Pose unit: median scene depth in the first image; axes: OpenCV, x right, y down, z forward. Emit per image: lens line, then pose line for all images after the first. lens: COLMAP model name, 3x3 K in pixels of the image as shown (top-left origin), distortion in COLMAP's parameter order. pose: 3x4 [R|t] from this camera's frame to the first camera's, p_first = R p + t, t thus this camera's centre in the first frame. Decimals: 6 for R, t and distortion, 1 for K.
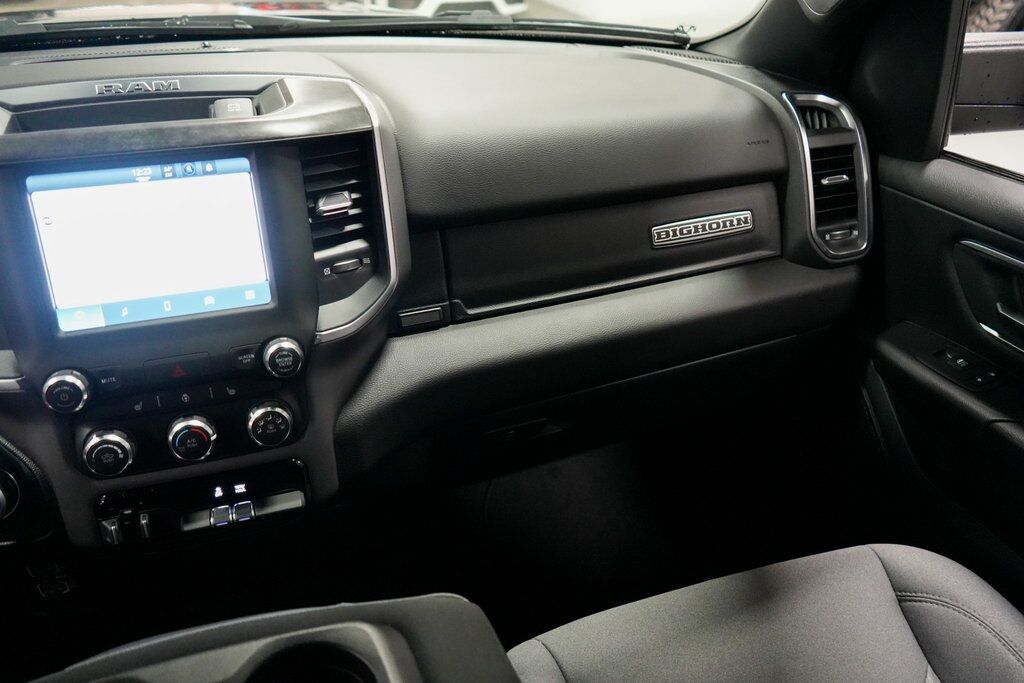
lens RADIAL K [[816.7, 0, 511.1], [0, 816.7, 345.0], [0, 0, 1]] dist [-0.012625, 0.015656]
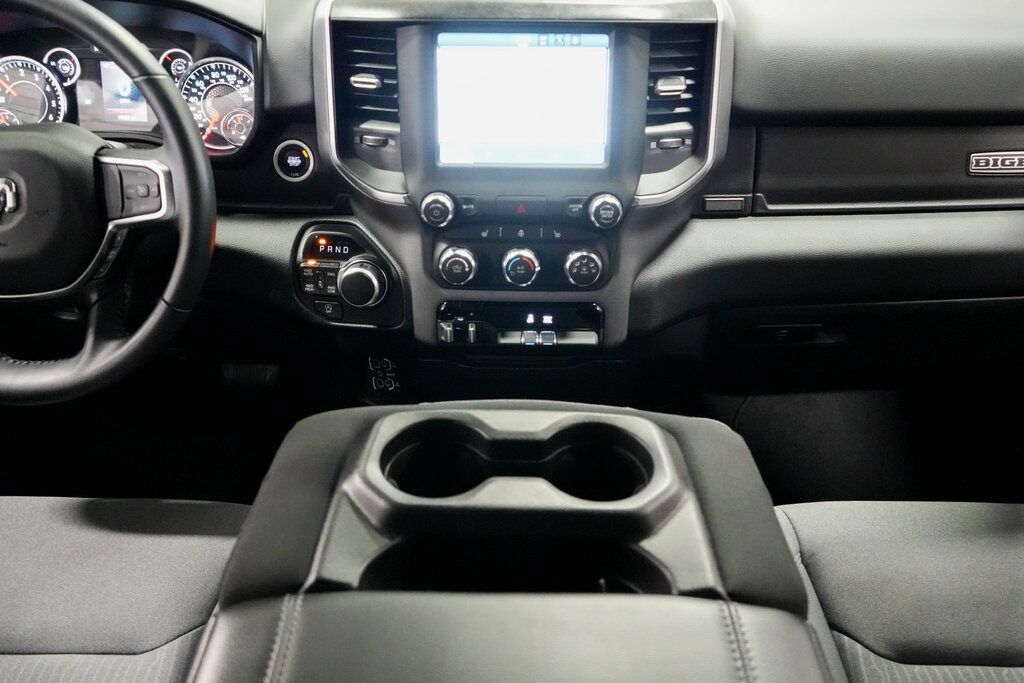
lens RADIAL K [[816.7, 0, 515.0], [0, 816.7, 345.2], [0, 0, 1]] dist [-0.012625, 0.015656]
pose [[0.938677, 0.185953, -0.290357, -0.023745], [-0.168776, 0.982124, 0.083355, 0.123542], [0.300667, -0.029238, 0.953281, -0.157903]]
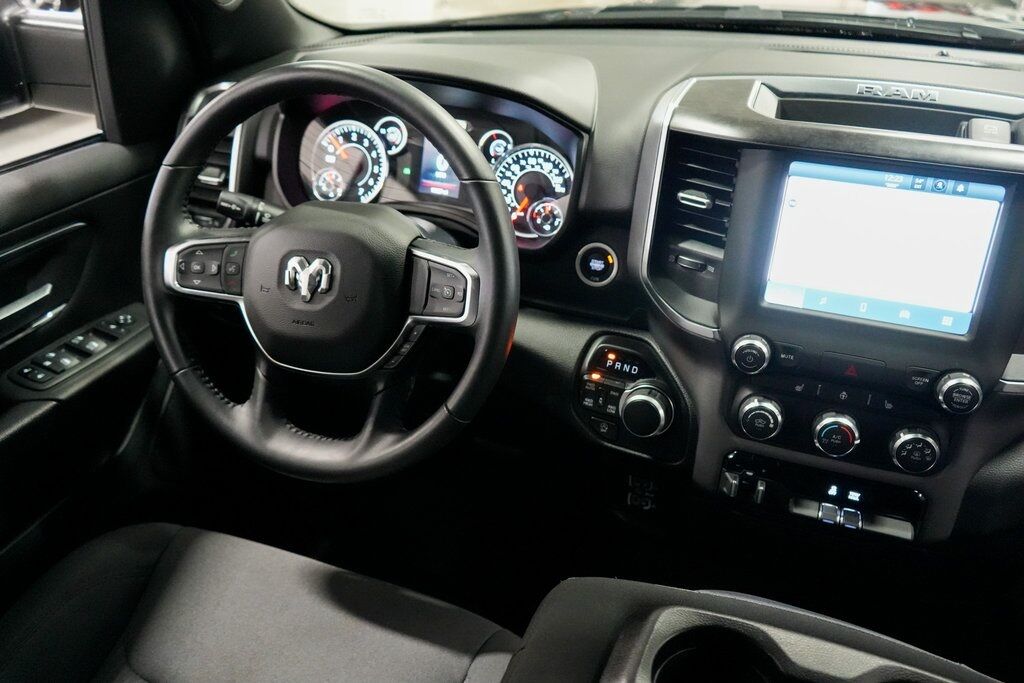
lens RADIAL K [[816.7, 0, 518.7], [0, 816.7, 347.1], [0, 0, 1]] dist [-0.012625, 0.015656]
pose [[0.777712, 0.331092, -0.534361, -0.180261], [-0.320721, 0.940081, 0.115697, 0.018835], [0.540649, 0.081402, 0.837301, -0.090973]]
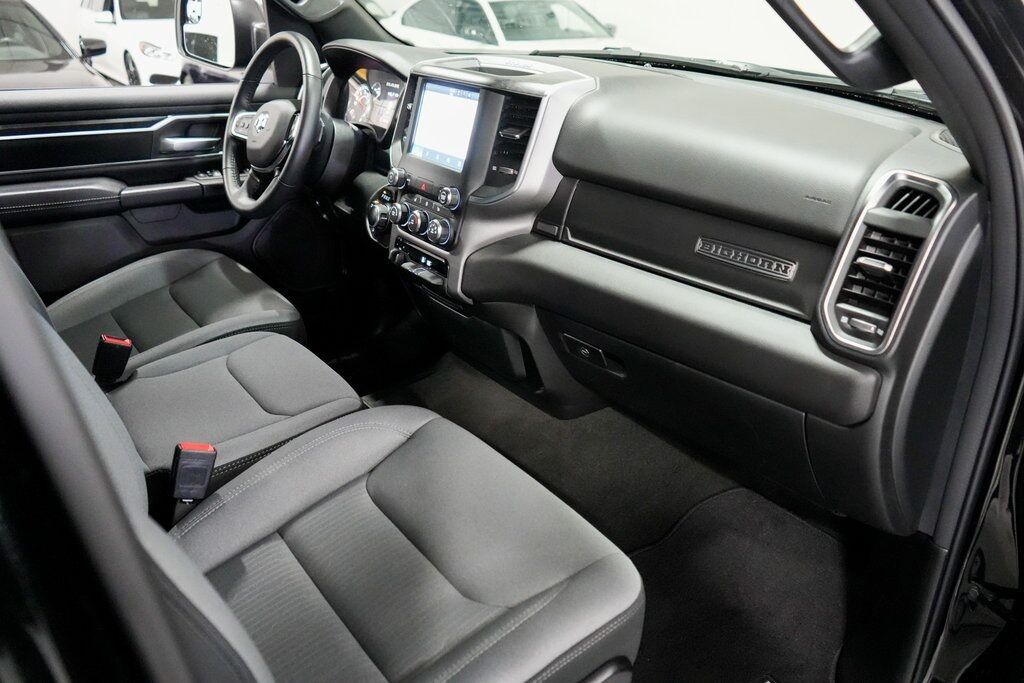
lens RADIAL K [[816.7, 0, 516.8], [0, 816.7, 350.5], [0, 0, 1]] dist [-0.012625, 0.015656]
pose [[0.298524, 0.392076, -0.870149, 1.486516], [-0.492534, 0.844223, 0.211419, -0.156115], [0.817492, 0.365464, 0.445132, 0.407595]]
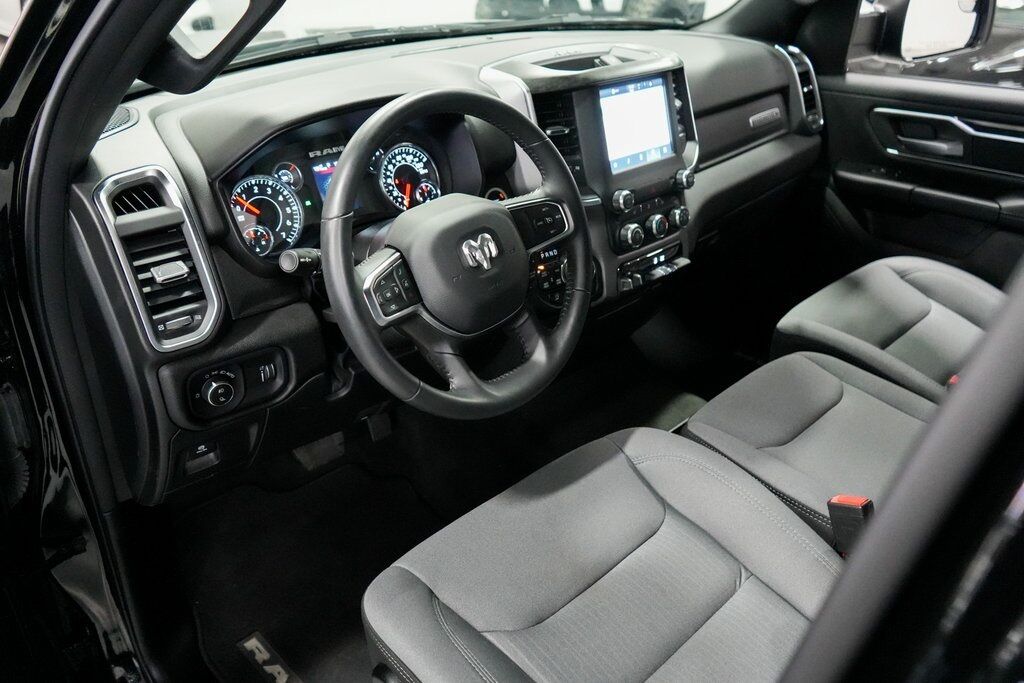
lens RADIAL K [[816.7, 0, 506.6], [0, 816.7, 348.8], [0, 0, 1]] dist [-0.012625, 0.015656]
pose [[0.900108, -0.204270, 0.384811, -1.446892], [0.214377, 0.976604, 0.016968, 0.276124], [-0.379274, 0.067222, 0.922839, -0.594121]]
